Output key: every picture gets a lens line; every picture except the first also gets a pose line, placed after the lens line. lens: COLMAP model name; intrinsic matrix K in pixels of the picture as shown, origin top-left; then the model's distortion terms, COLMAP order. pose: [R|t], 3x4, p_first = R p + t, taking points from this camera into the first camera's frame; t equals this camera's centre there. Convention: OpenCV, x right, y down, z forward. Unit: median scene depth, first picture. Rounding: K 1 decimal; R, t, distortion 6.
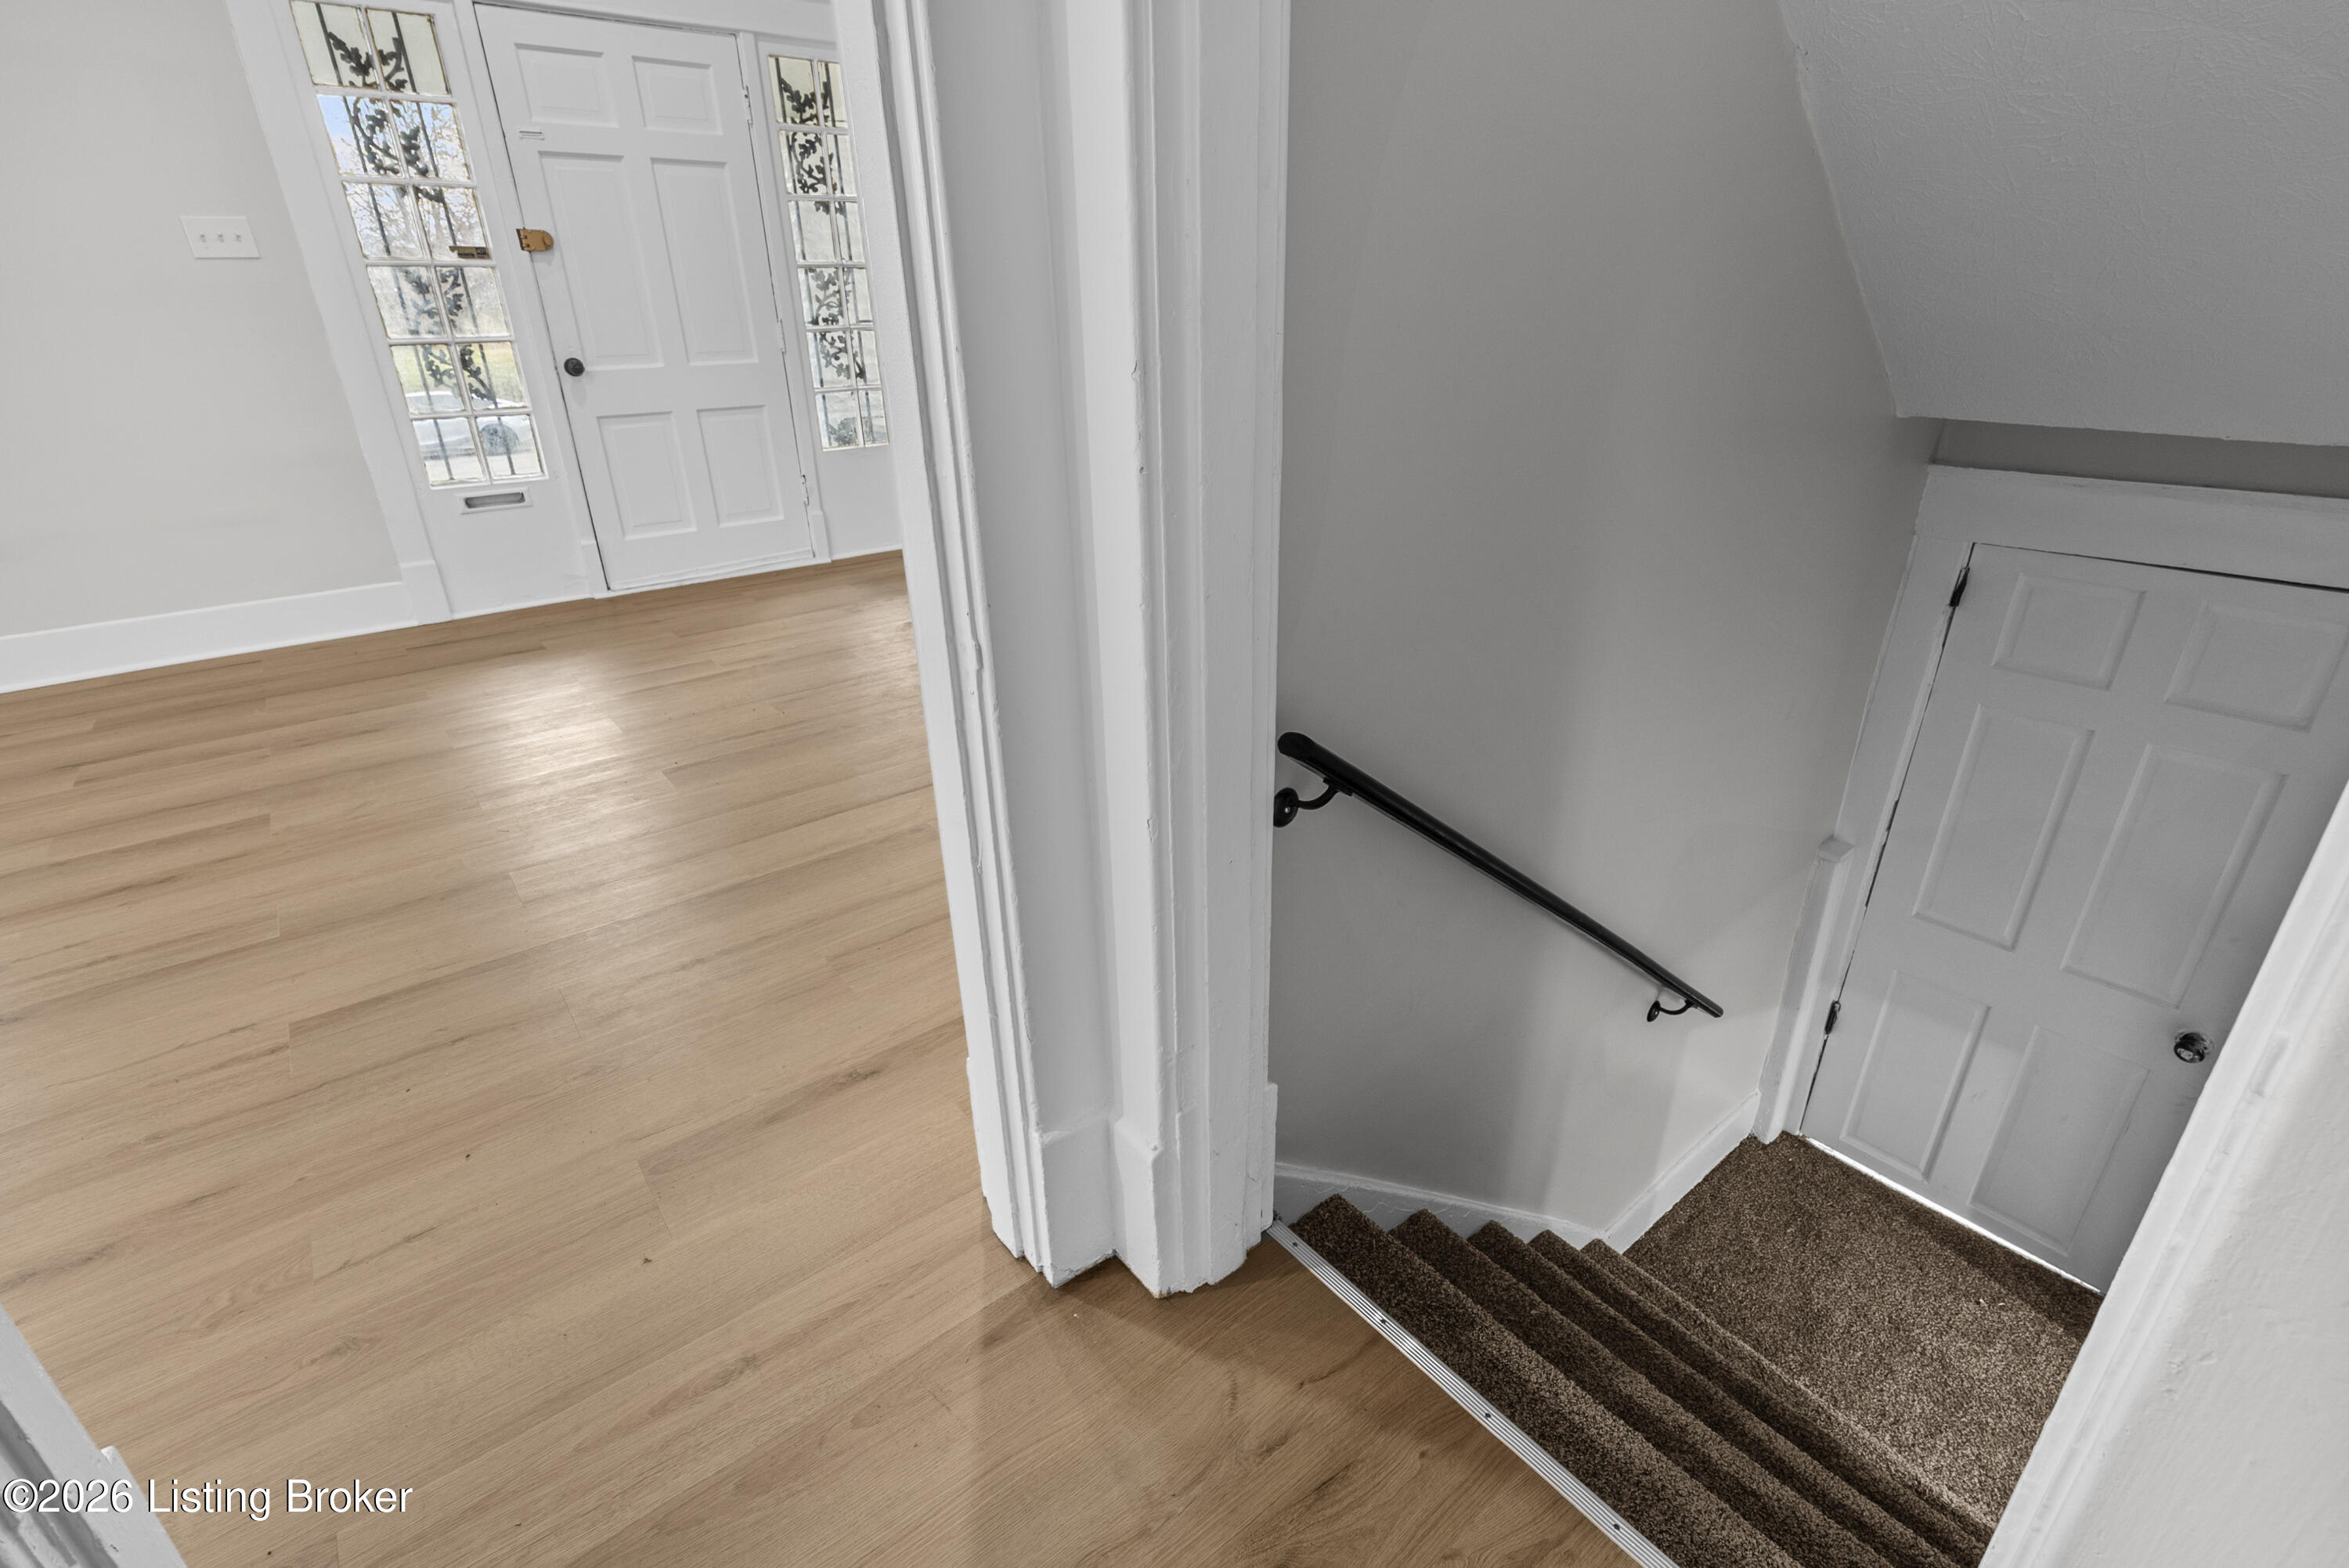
lens RADIAL K [[1067.9, 0, 1170.4], [0, 1067.9, 786.6], [0, 0, 1]] dist [-0.003569, 0.000422]
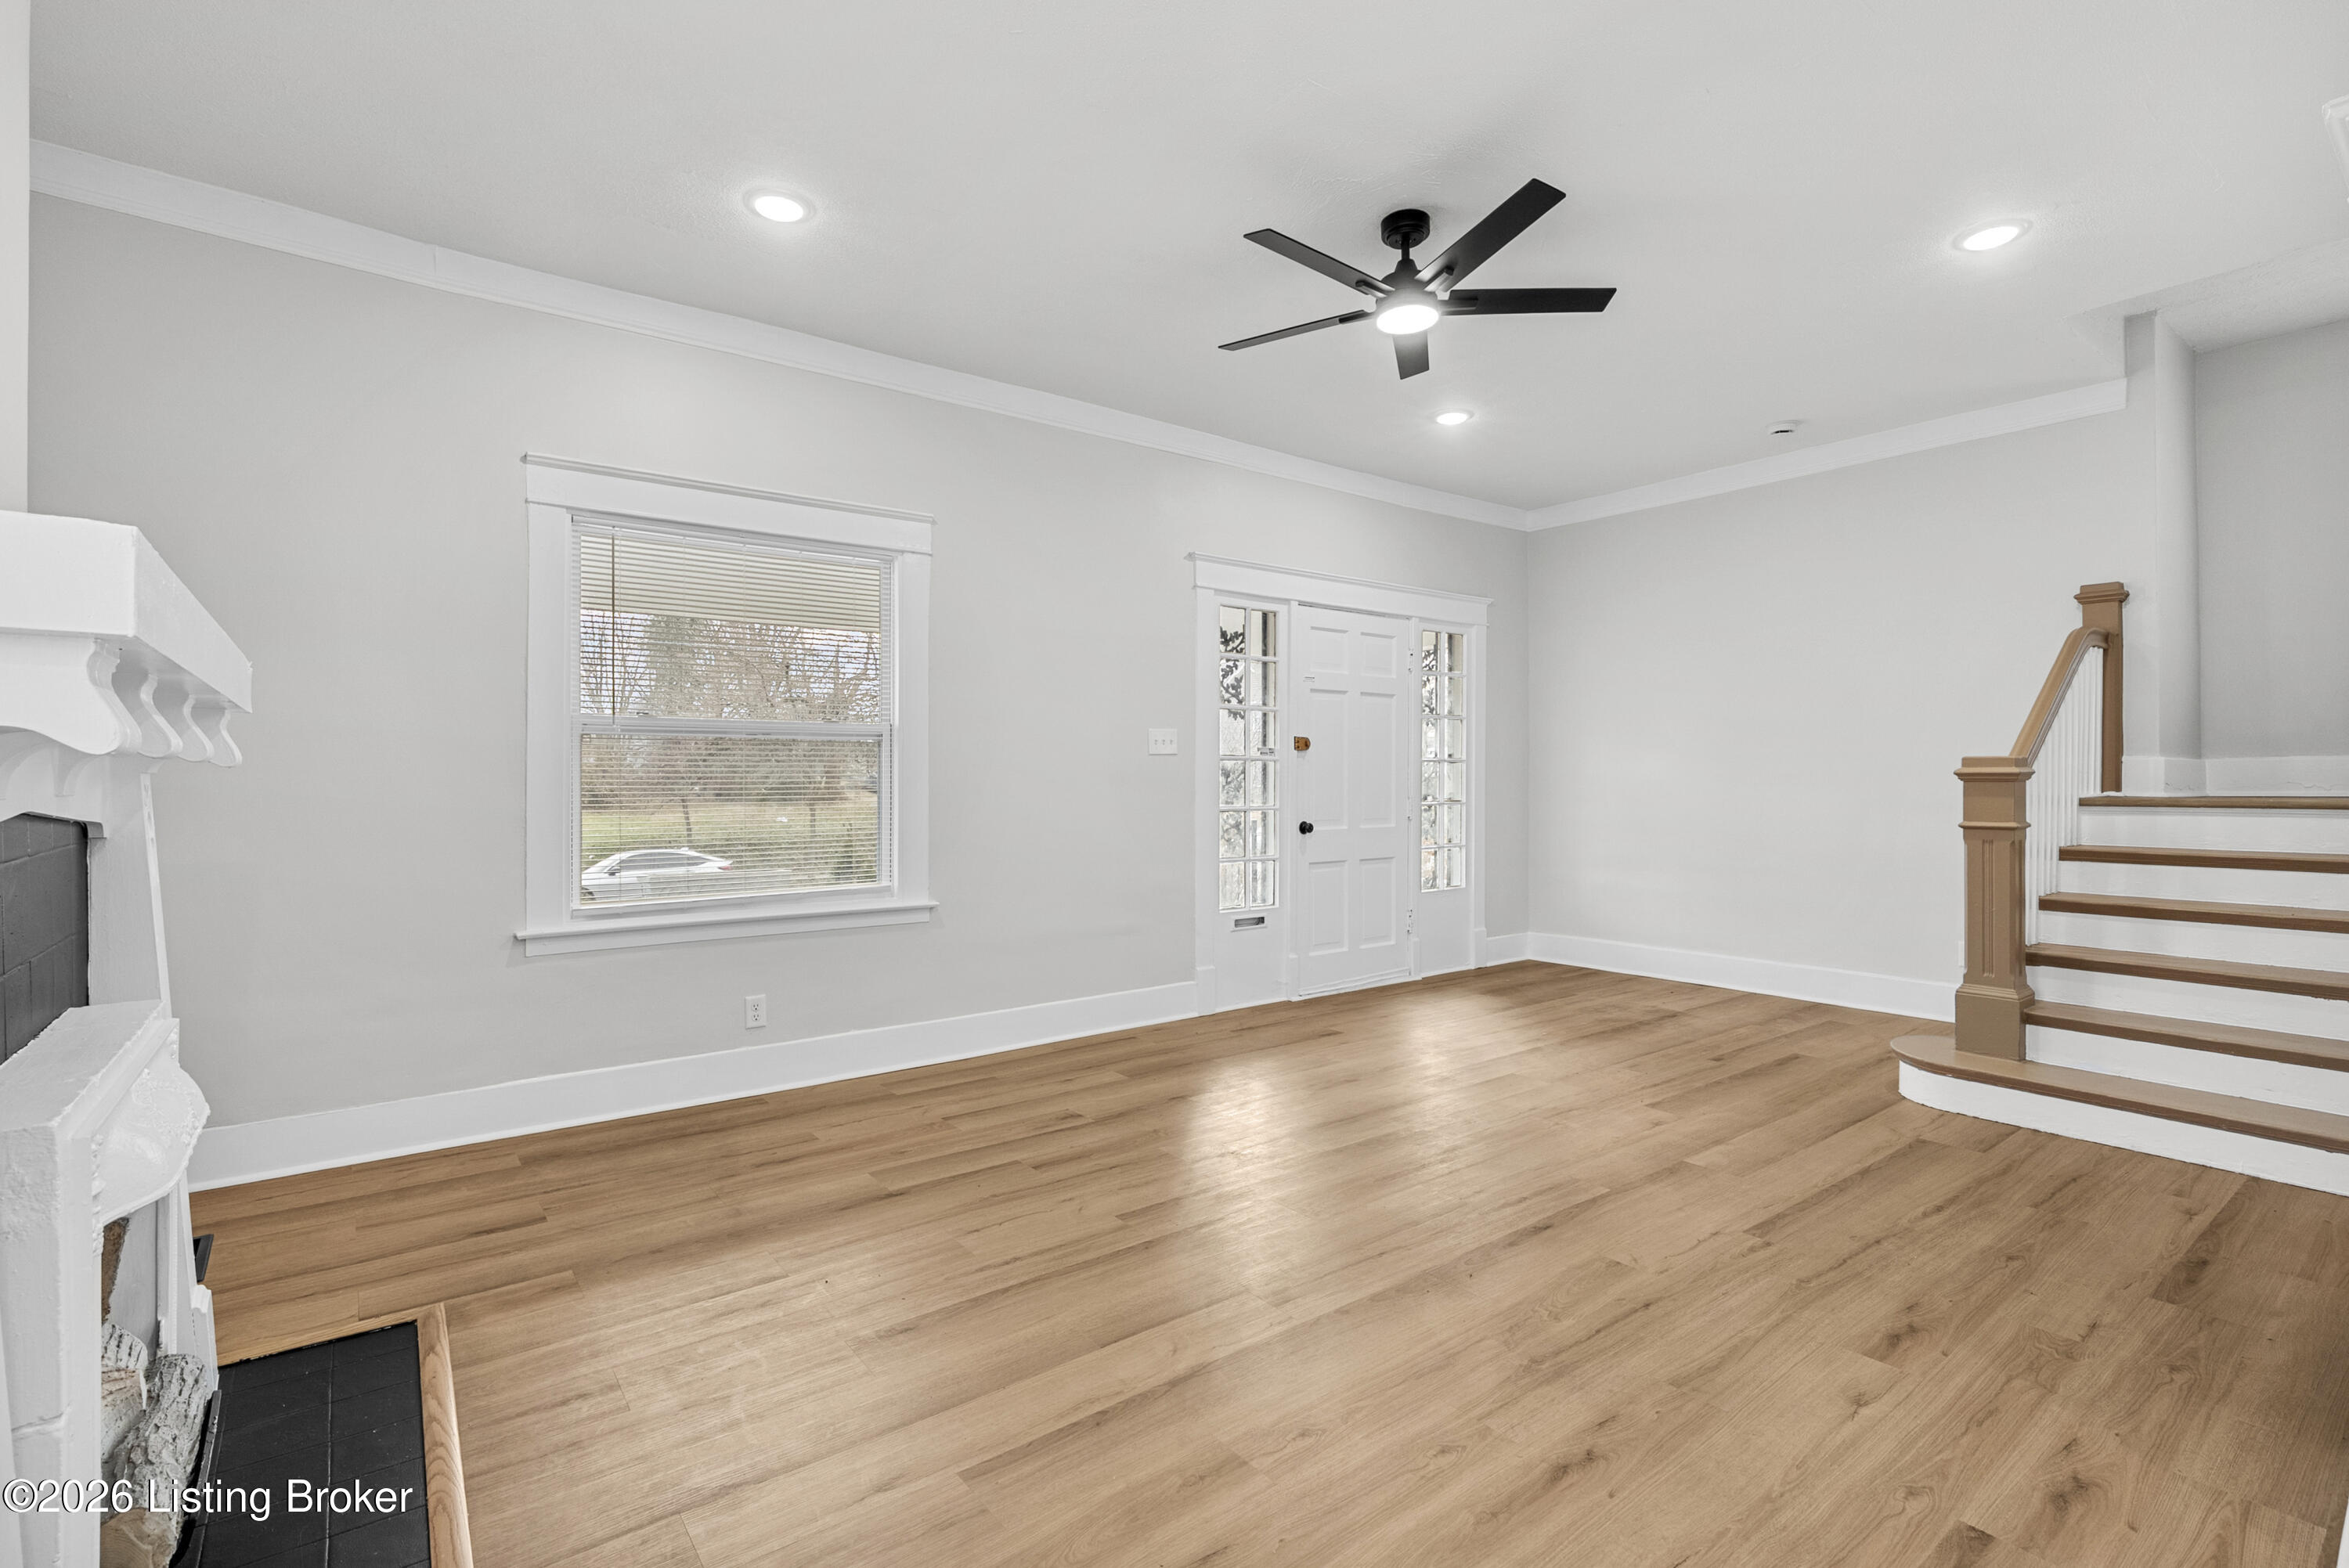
lens RADIAL K [[1097.7, 0, 1170.3], [0, 1097.7, 774.4], [0, 0, 1]] dist [-0.000995, 0.000267]
pose [[0.999659, 0.008637, -0.024644, -0.763957], [-0.018162, 0.908044, -0.418480, 0.142784], [0.018764, 0.418785, 0.907892, -0.321139]]
